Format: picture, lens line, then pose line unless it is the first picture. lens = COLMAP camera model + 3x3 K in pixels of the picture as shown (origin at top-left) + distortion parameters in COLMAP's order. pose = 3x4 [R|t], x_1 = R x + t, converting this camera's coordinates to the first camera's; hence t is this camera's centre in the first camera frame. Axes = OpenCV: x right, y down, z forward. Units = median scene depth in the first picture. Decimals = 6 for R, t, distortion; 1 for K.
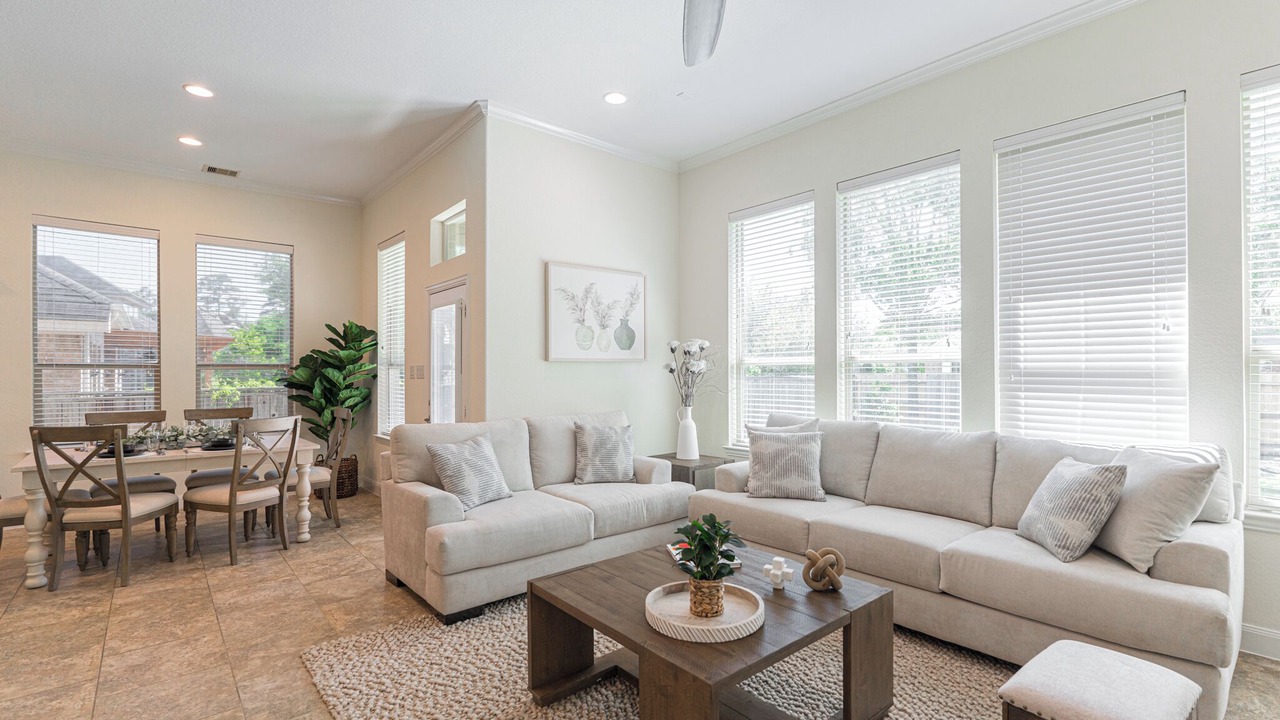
lens RADIAL K [[566.6, 0, 635.5], [0, 566.6, 372.3], [0, 0, 1]] dist [-0.007864, 0.001657]
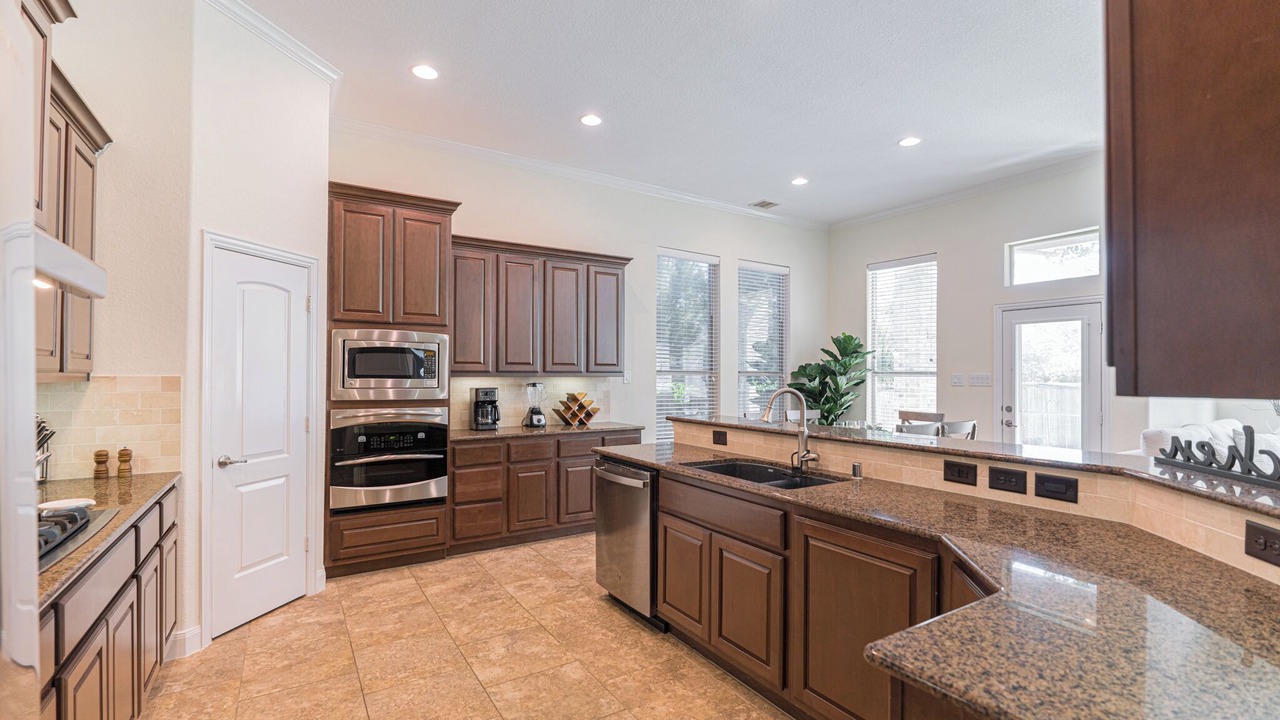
lens RADIAL K [[566.6, 0, 642.0], [0, 566.6, 368.3], [0, 0, 1]] dist [-0.007864, 0.001657]
pose [[0.991421, 0.006417, -0.130547, -0.956384], [-0.008468, 0.999849, -0.015165, -0.003021], [0.130430, 0.016141, 0.991326, -0.185830]]
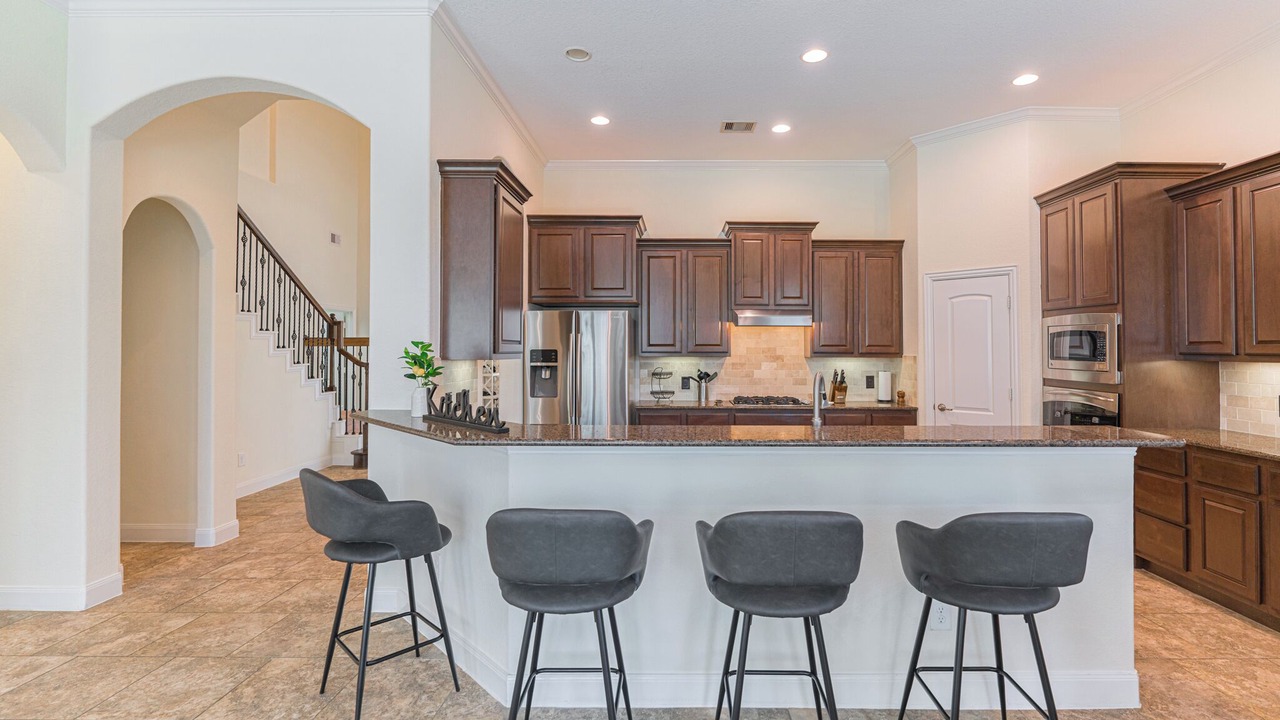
lens RADIAL K [[566.6, 0, 668.4], [0, 566.6, 336.7], [0, 0, 1]] dist [-0.007864, 0.001657]
pose [[-0.650257, -0.013267, -0.759598, -0.390818], [-0.004782, 0.999899, -0.013370, -0.019124], [0.759699, -0.005062, -0.650255, 0.640866]]
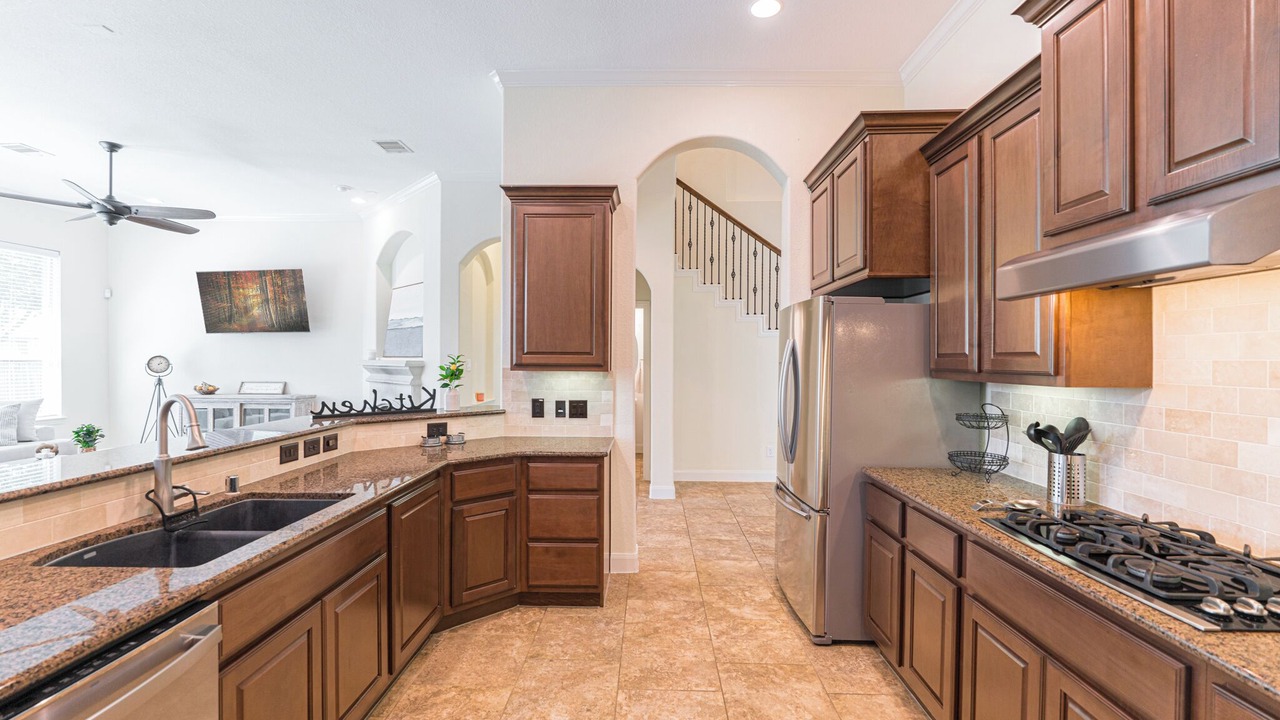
lens RADIAL K [[566.6, 0, 634.6], [0, 566.6, 349.1], [0, 0, 1]] dist [-0.007864, 0.001657]
pose [[-0.747099, 0.010448, 0.664631, -1.358594], [0.003685, 0.999926, -0.011578, -0.017930], [-0.664703, -0.006201, -0.747082, 0.487645]]
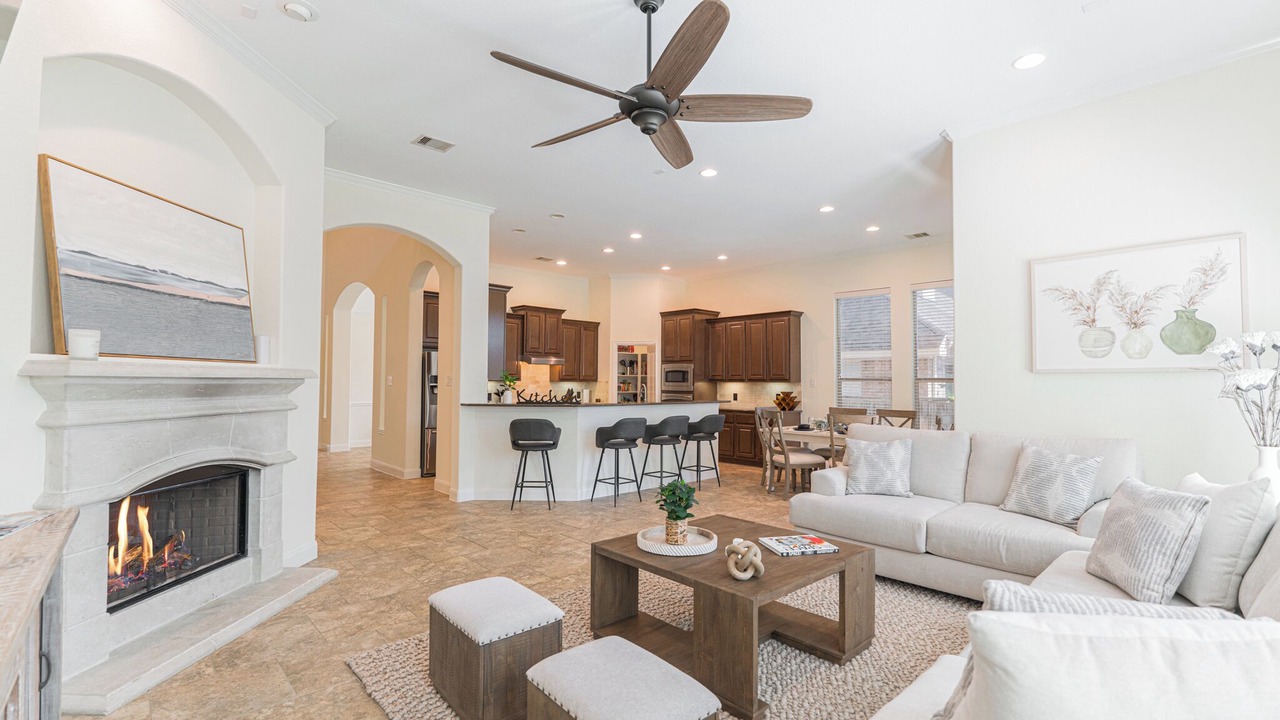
lens RADIAL K [[566.6, 0, 626.0], [0, 566.6, 366.0], [0, 0, 1]] dist [-0.007864, 0.001657]
pose [[0.030685, -0.027256, -0.999157, 0.649549], [-0.013197, 0.999530, -0.027672, 0.001966], [0.999442, 0.014035, 0.030311, 0.311123]]
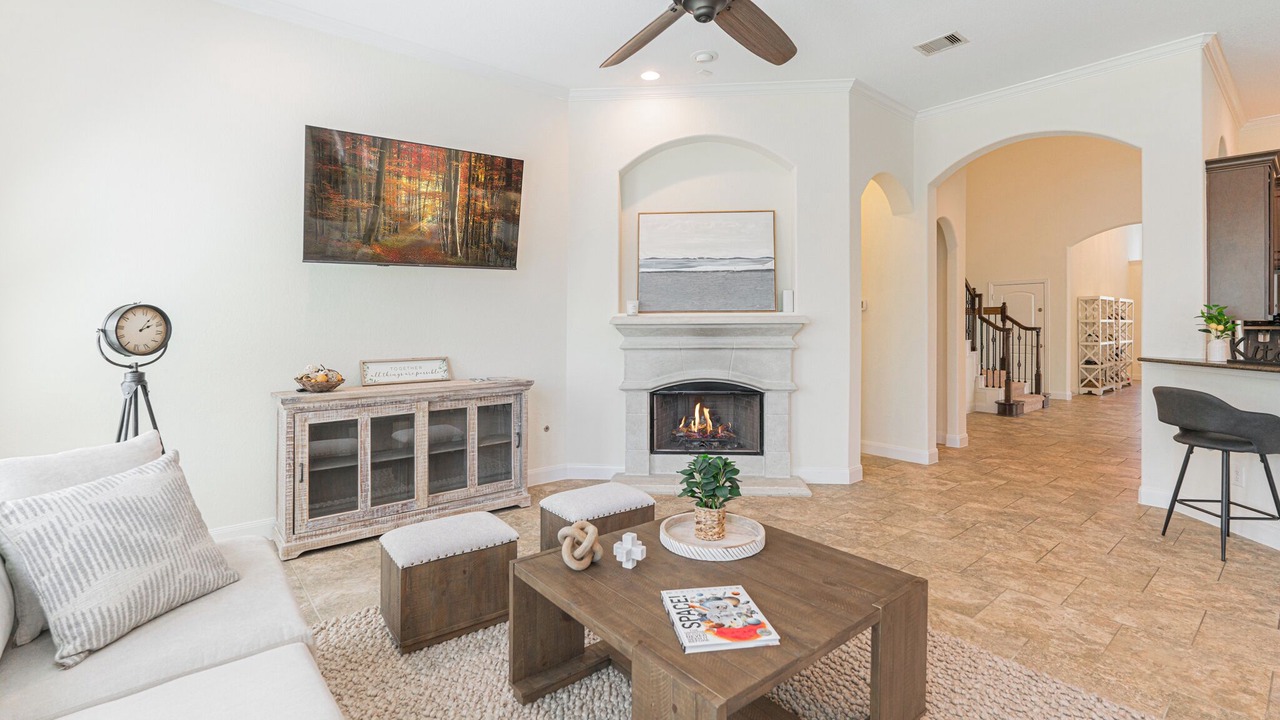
lens RADIAL K [[566.6, 0, 638.2], [0, 566.6, 324.4], [0, 0, 1]] dist [-0.007864, 0.001657]
pose [[-0.999976, 0.006290, -0.002755, 0.122653], [0.006260, 0.999922, 0.010807, -0.006833], [0.002823, 0.010789, -0.999938, 0.833997]]
